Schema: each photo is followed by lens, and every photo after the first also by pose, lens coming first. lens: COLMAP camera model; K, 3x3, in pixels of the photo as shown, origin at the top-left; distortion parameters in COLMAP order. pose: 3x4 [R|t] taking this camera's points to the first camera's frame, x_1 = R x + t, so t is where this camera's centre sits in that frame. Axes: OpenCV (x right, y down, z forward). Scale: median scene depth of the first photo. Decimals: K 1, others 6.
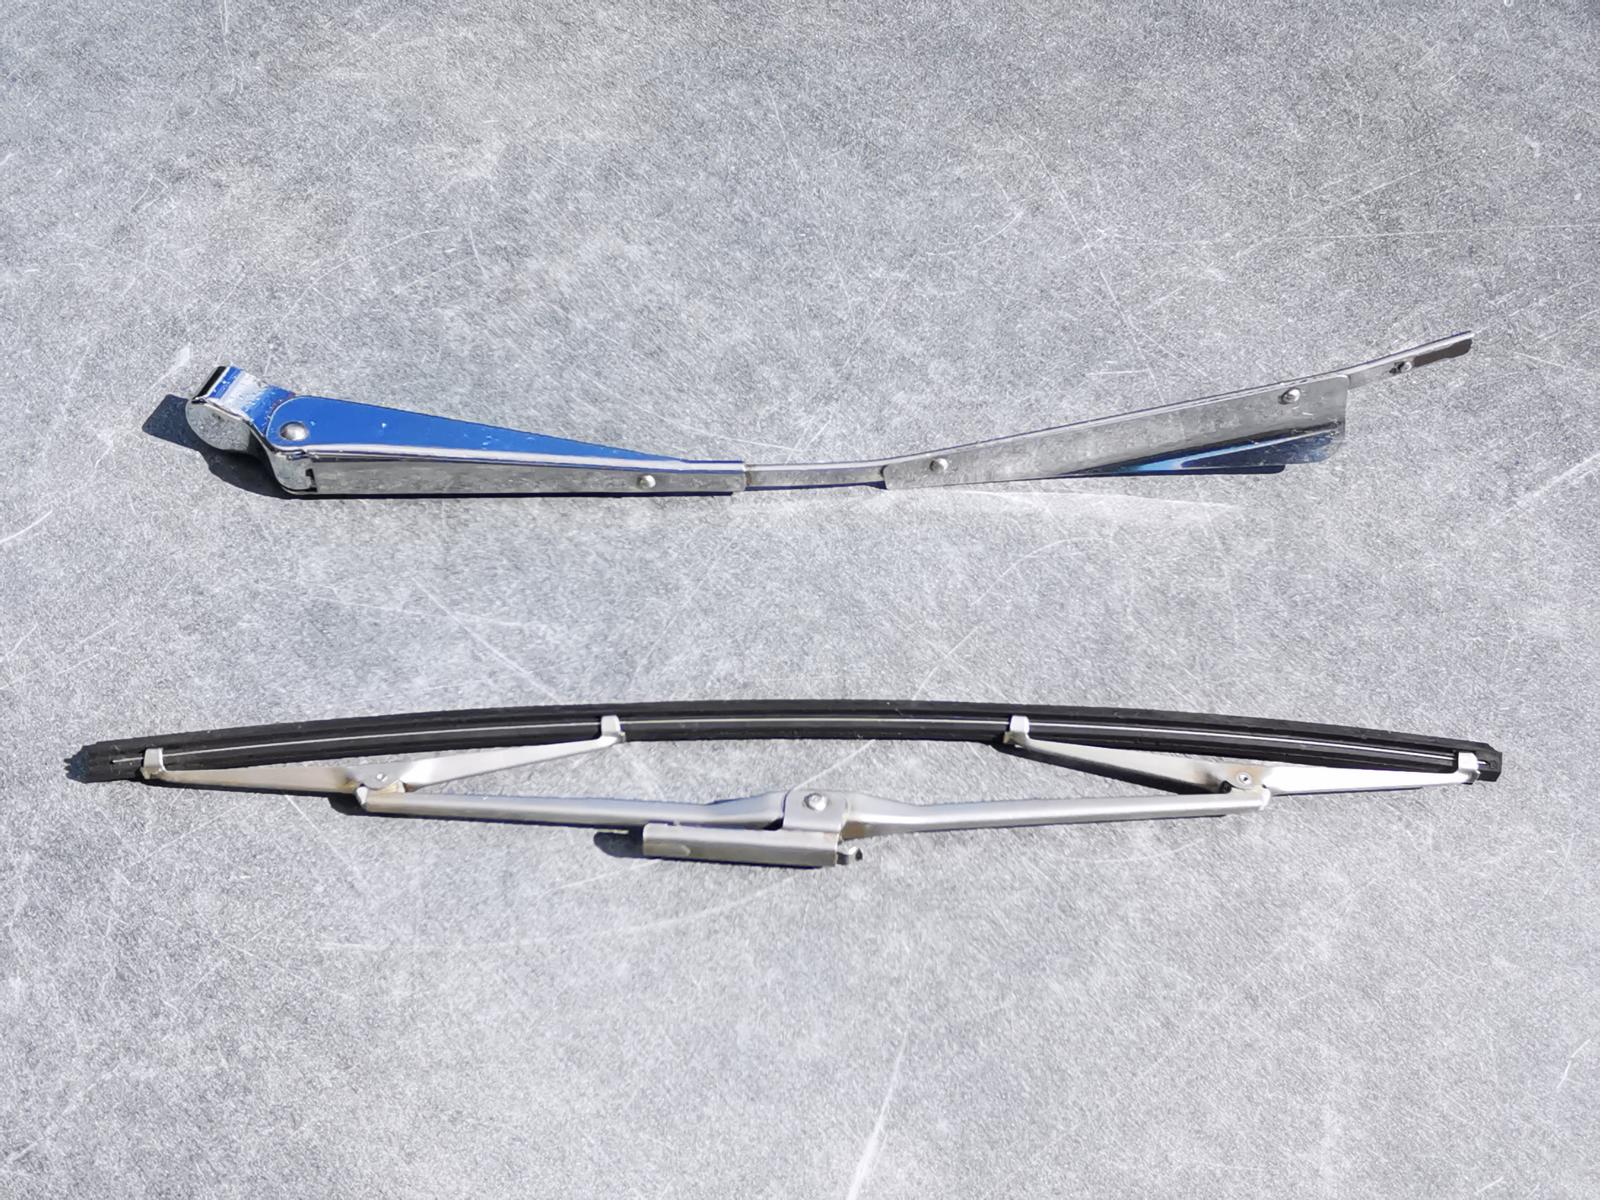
lens RADIAL K [[1682.8, 0, 804.8], [0, 1682.8, 595.4], [0, 0, 1]] dist [0.048786, 0.000000]
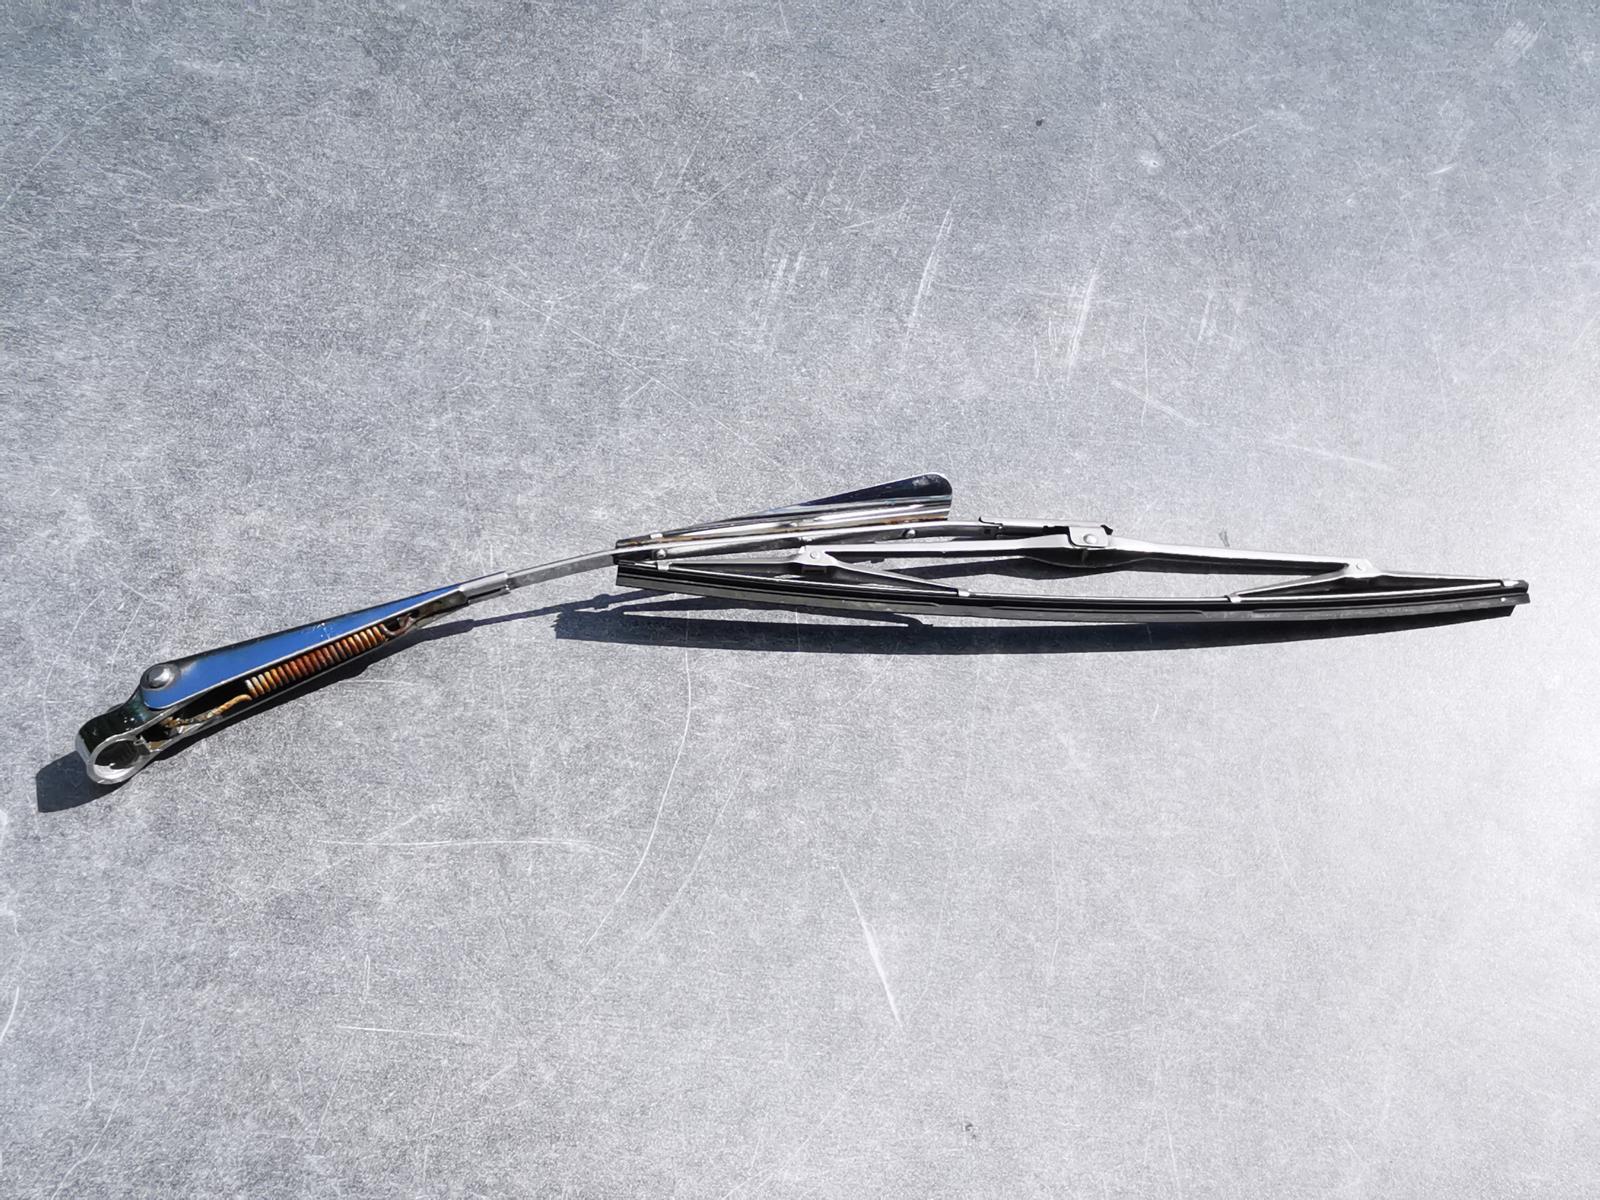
lens RADIAL K [[1682.8, 0, 835.5], [0, 1682.8, 591.2], [0, 0, 1]] dist [0.048786, 0.000000]
pose [[0.743933, -0.581170, 0.329856, -0.231358], [0.535106, 0.813745, 0.226894, -0.222046], [-0.400283, 0.007714, 0.916359, -0.296772]]
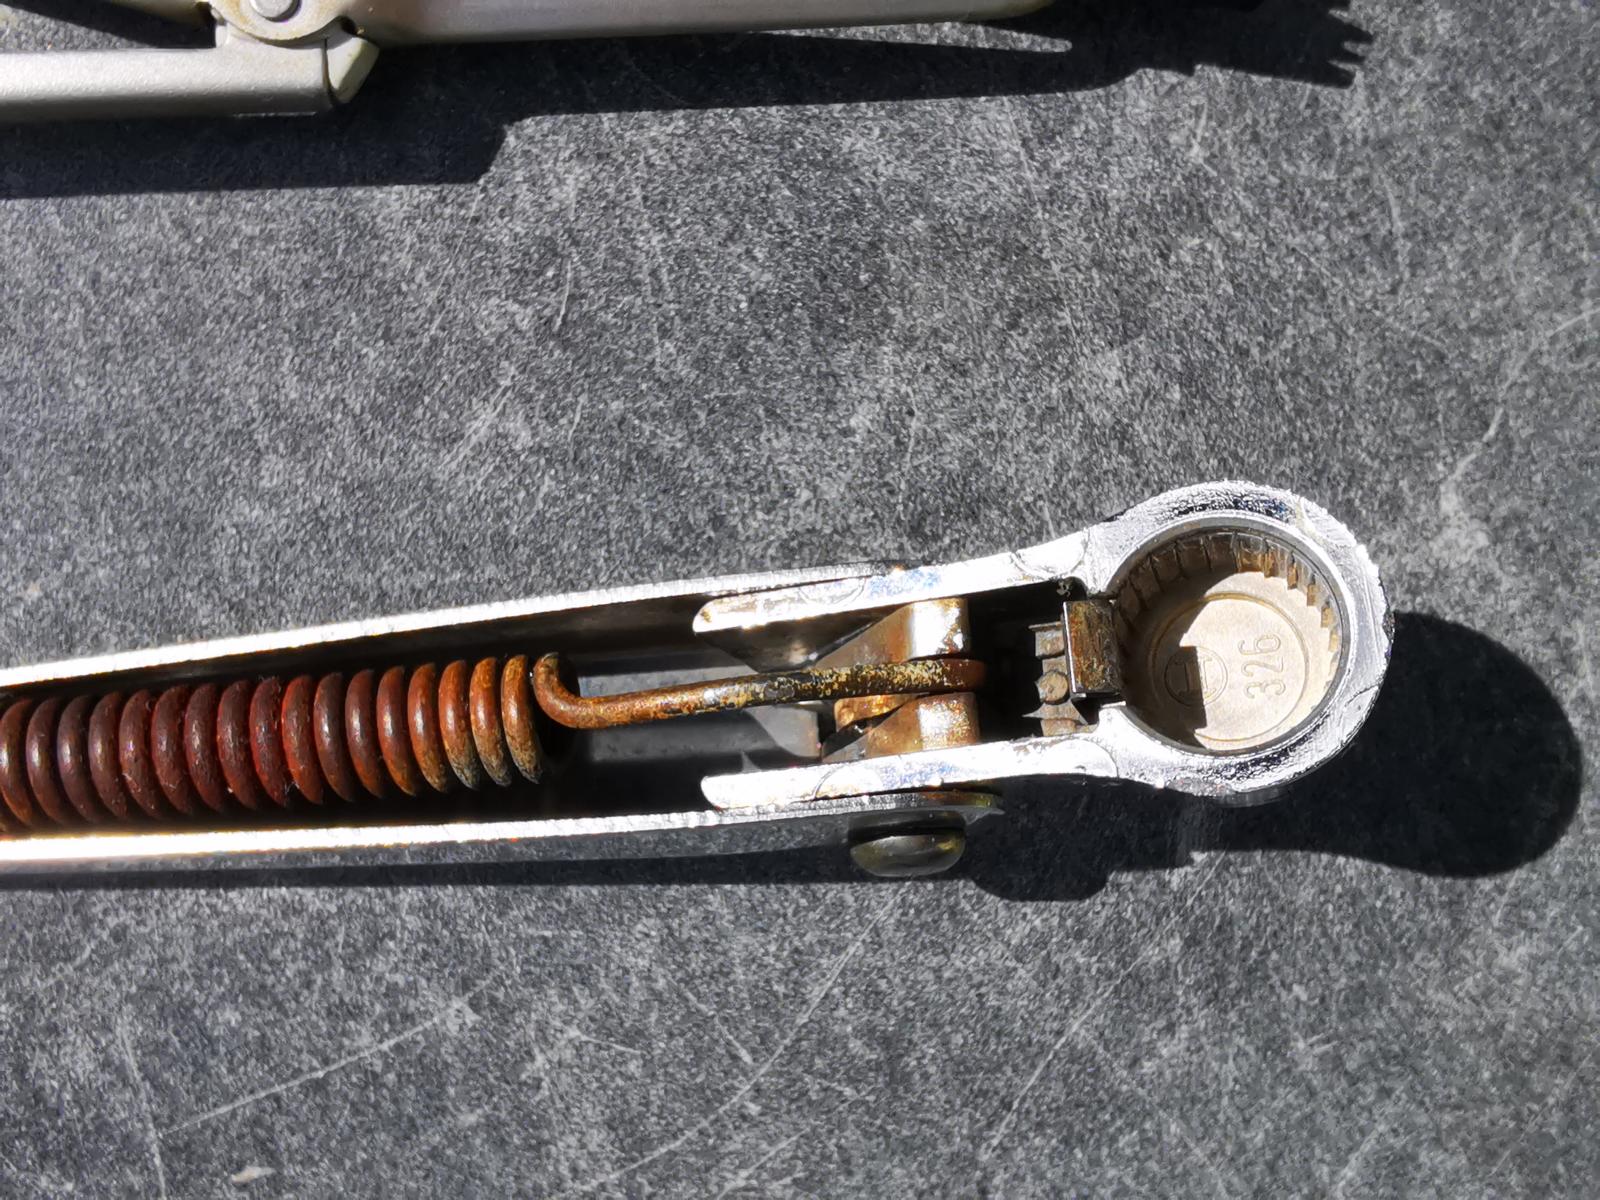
lens RADIAL K [[1682.8, 0, 762.0], [0, 1682.8, 623.9], [0, 0, 1]] dist [0.048786, 0.000000]
pose [[-0.973412, -0.184545, -0.135694, -0.244122], [0.113719, -0.903565, 0.413084, -0.235254], [-0.198841, 0.386670, 0.900527, 0.729893]]
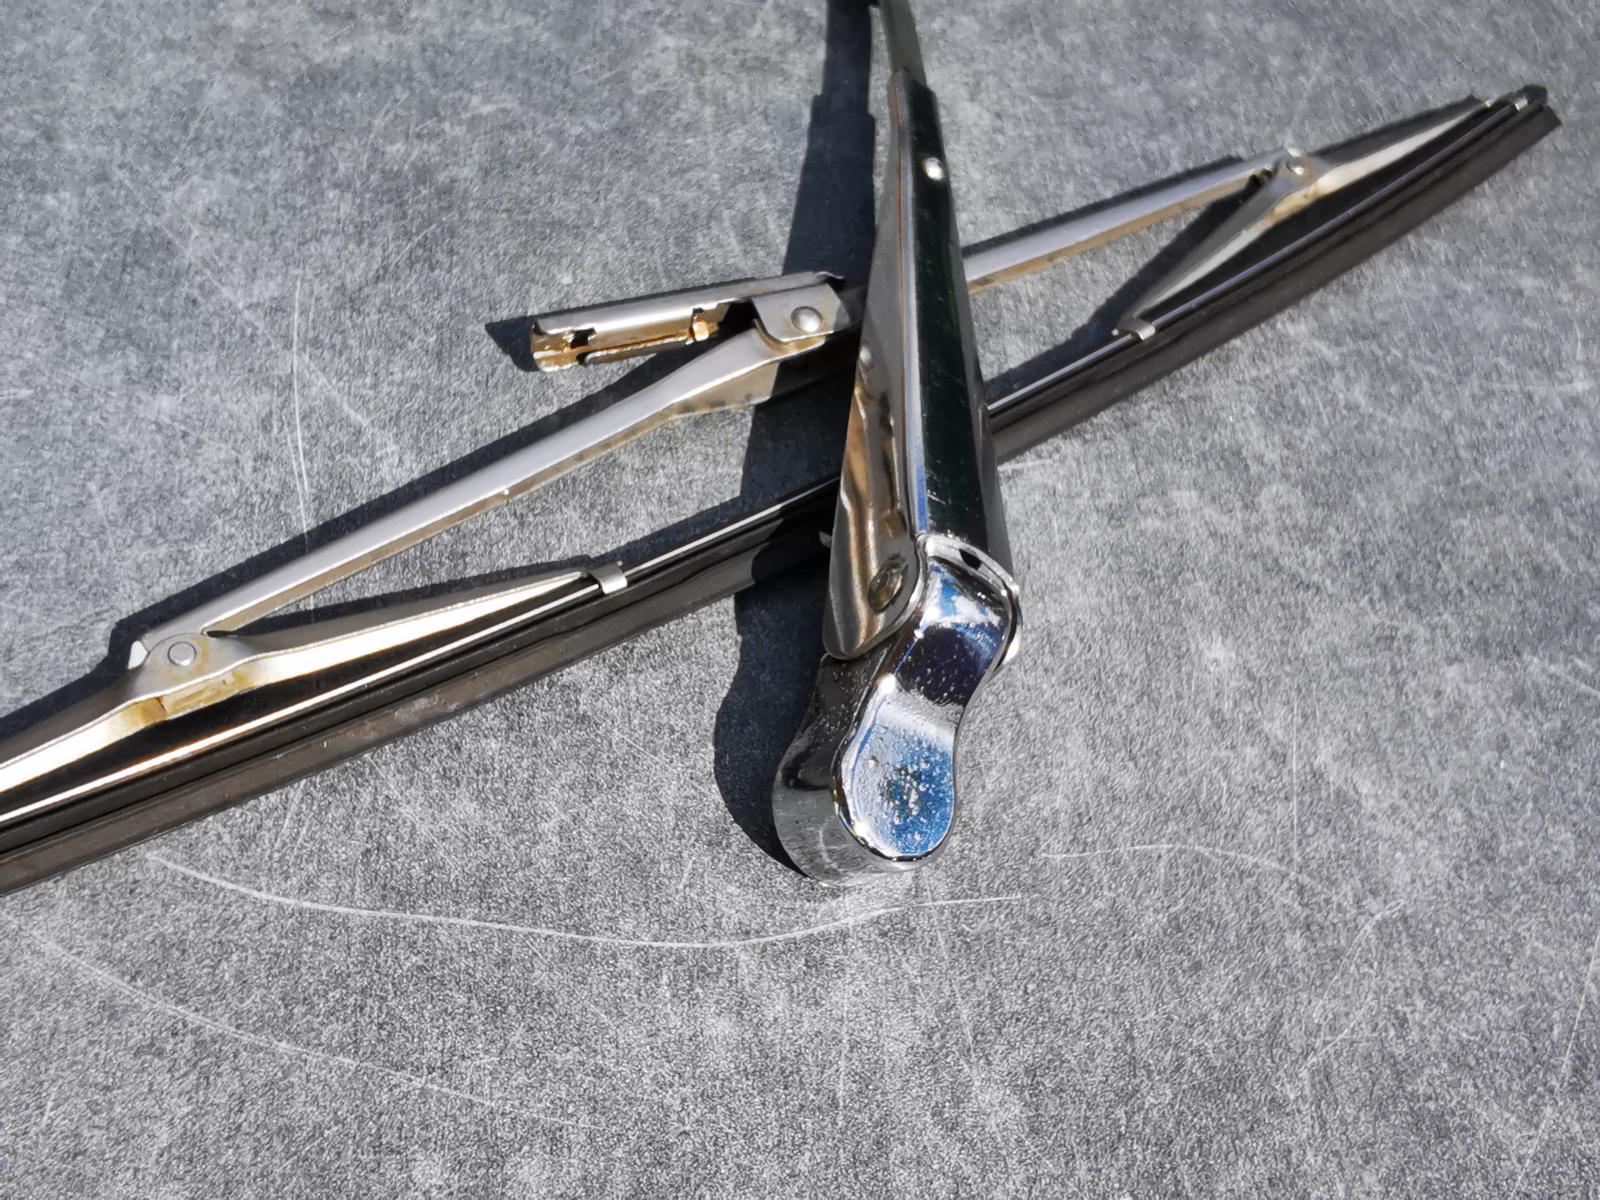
lens RADIAL K [[1682.8, 0, 799.2], [0, 1682.8, 612.8], [0, 0, 1]] dist [0.048786, 0.000000]
pose [[0.787615, 0.538347, -0.299741, 0.140238], [-0.572621, 0.819138, -0.033444, 0.004269], [0.227525, 0.197979, 0.953434, 0.443144]]
